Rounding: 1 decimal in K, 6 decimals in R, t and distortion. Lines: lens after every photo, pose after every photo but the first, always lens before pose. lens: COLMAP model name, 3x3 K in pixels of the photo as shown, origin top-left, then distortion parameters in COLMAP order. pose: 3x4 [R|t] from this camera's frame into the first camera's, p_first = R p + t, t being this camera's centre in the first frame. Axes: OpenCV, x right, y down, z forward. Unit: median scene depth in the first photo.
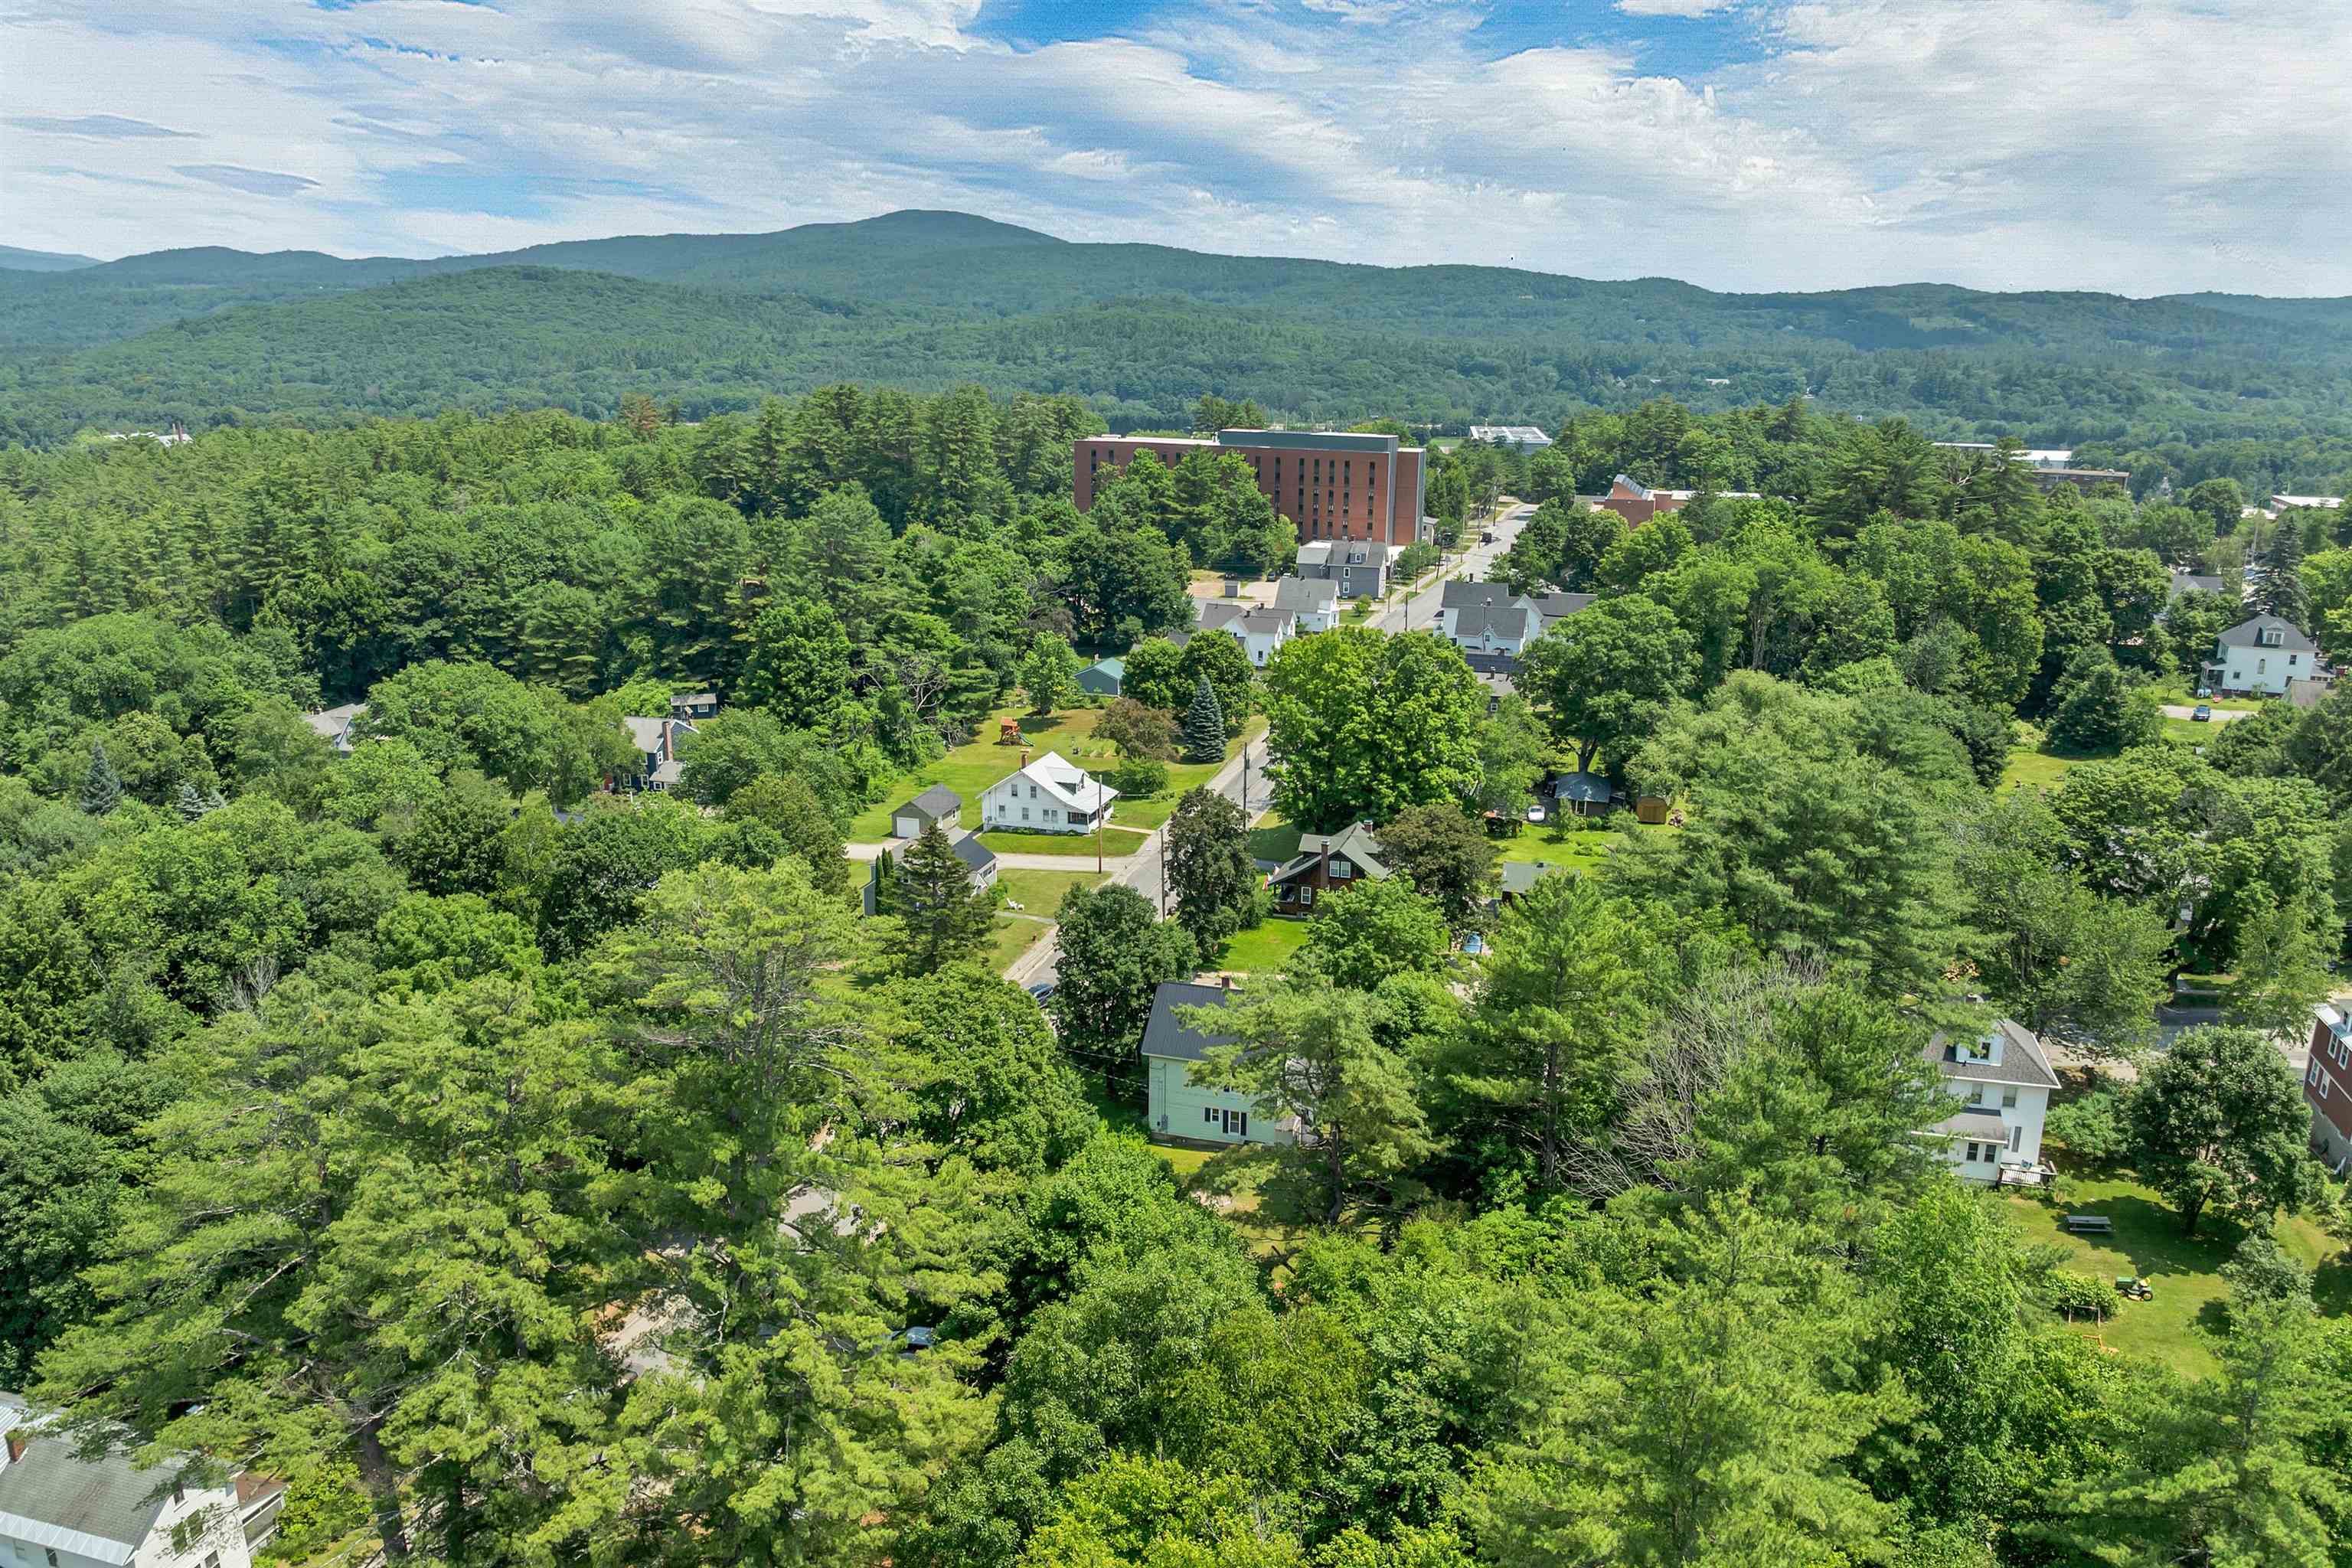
lens RADIAL K [[1694.3, 0, 1173.6], [0, 1694.3, 907.5], [0, 0, 1]] dist [-0.030080, -0.009270]
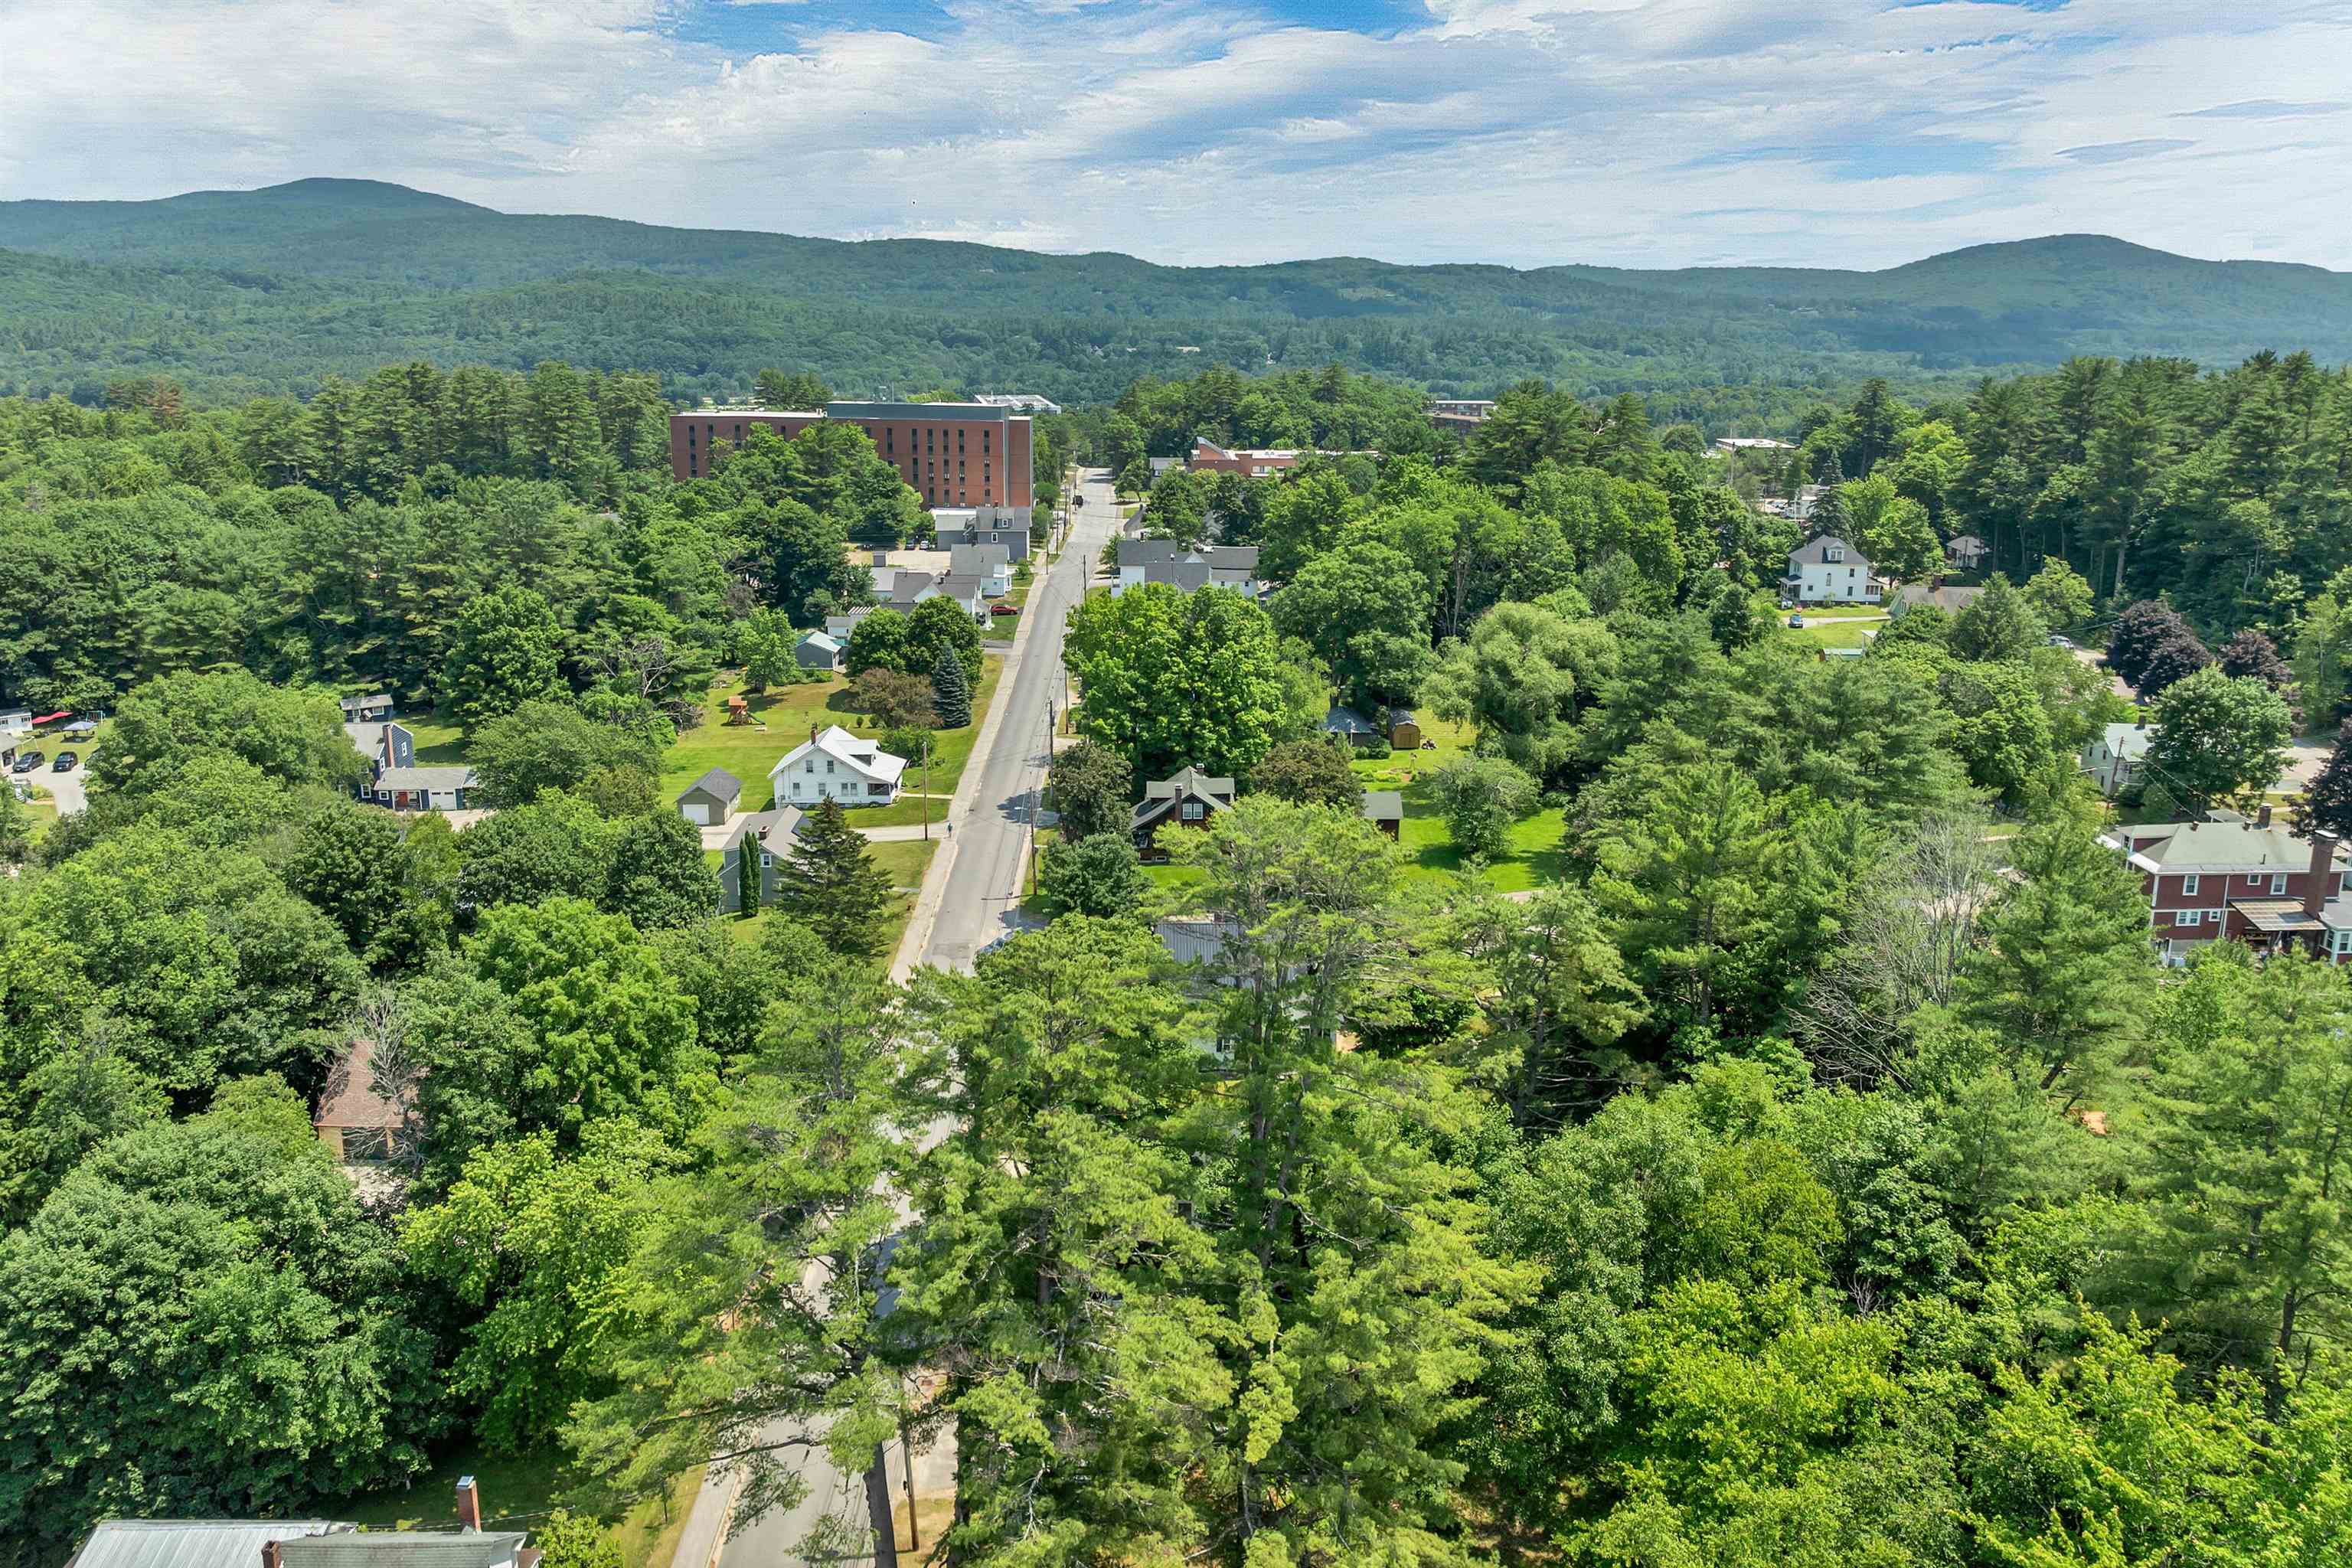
lens RADIAL K [[1698.2, 0, 1190.1], [0, 1698.2, 792.1], [0, 0, 1]] dist [-0.030555, -0.006398]
pose [[0.949534, -0.085402, 0.301814, -0.139750], [0.099800, 0.994474, -0.032581, -0.000172], [-0.297364, 0.061057, 0.952810, -0.000780]]
